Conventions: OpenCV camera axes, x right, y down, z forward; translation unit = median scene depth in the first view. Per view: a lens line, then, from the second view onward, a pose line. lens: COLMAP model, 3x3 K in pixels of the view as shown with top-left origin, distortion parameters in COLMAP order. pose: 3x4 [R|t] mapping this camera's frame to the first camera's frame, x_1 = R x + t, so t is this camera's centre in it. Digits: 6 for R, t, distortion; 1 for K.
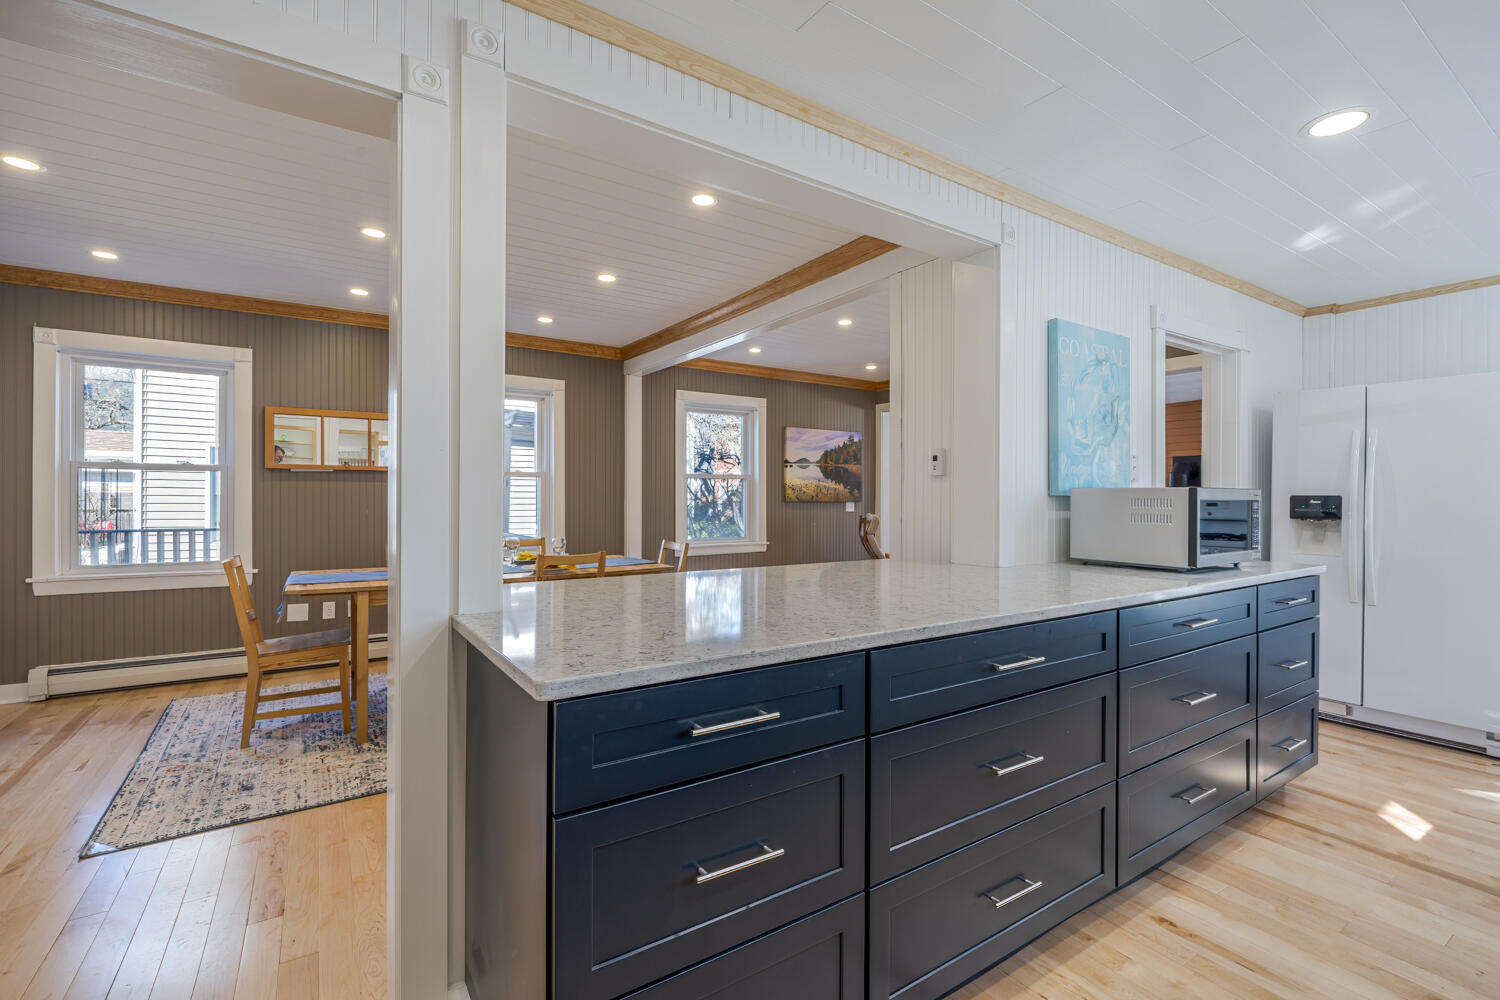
lens RADIAL K [[660.5, 0, 751.8], [0, 660.5, 500.4], [0, 0, 1]] dist [-0.003638, -0.000269]
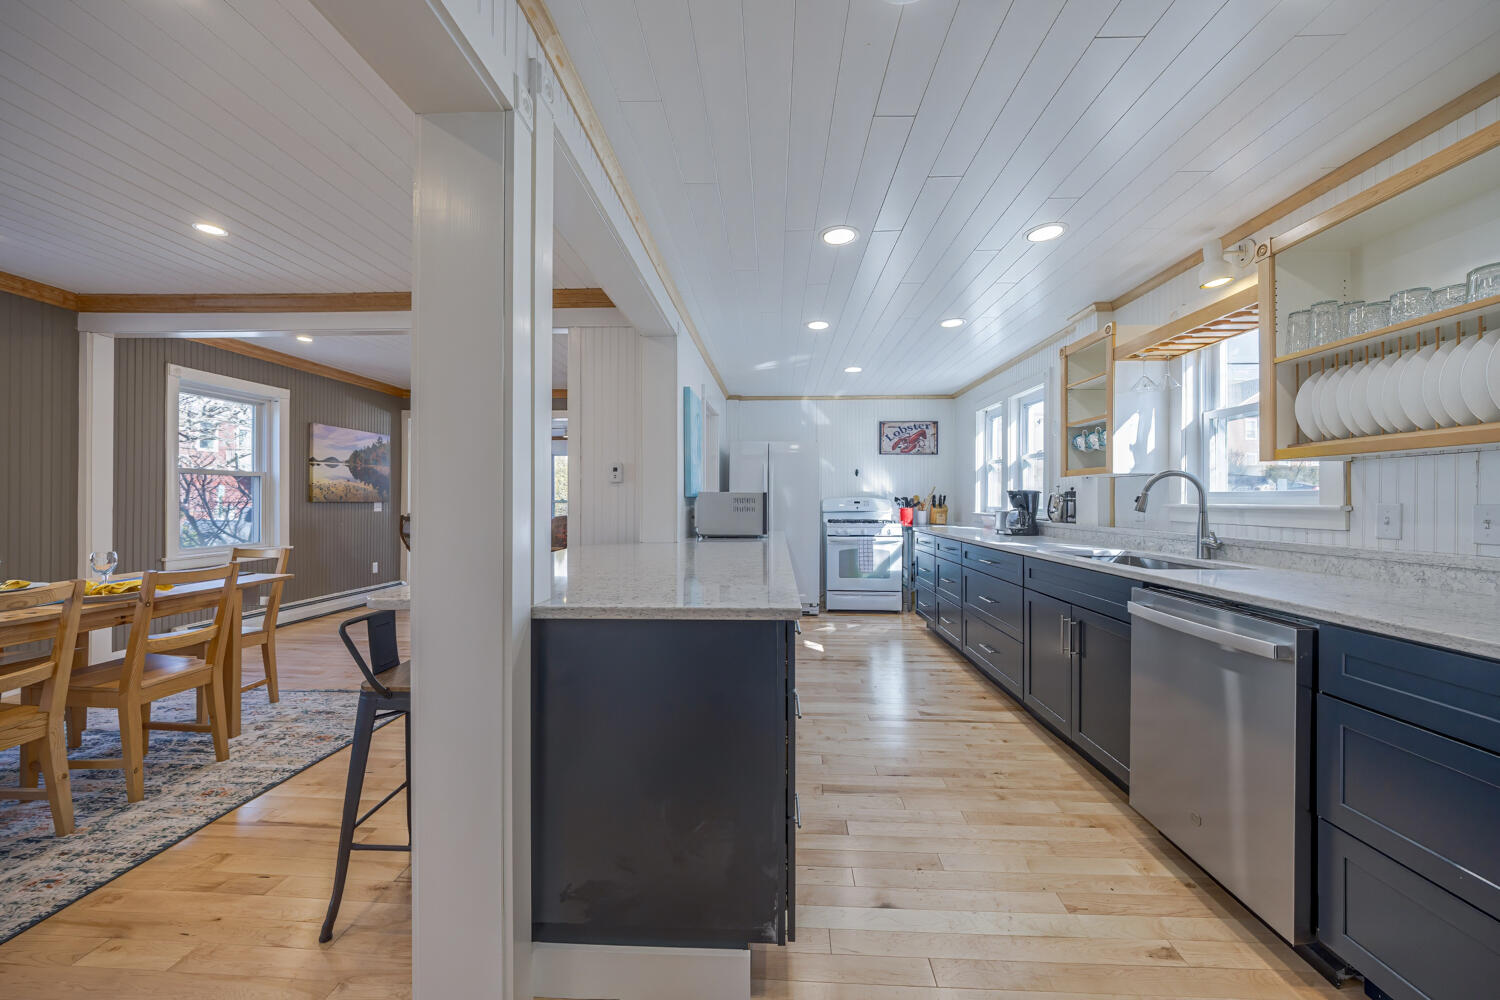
lens RADIAL K [[559.6, 0, 747.6], [0, 559.6, 500.4], [0, 0, 1]] dist [-0.002367, 0.000299]
pose [[0.590687, 0.000229, 0.806901, -0.223975], [0.001576, 0.999998, -0.001437, 0.001829], [-0.806899, 0.002120, 0.590685, 0.023813]]
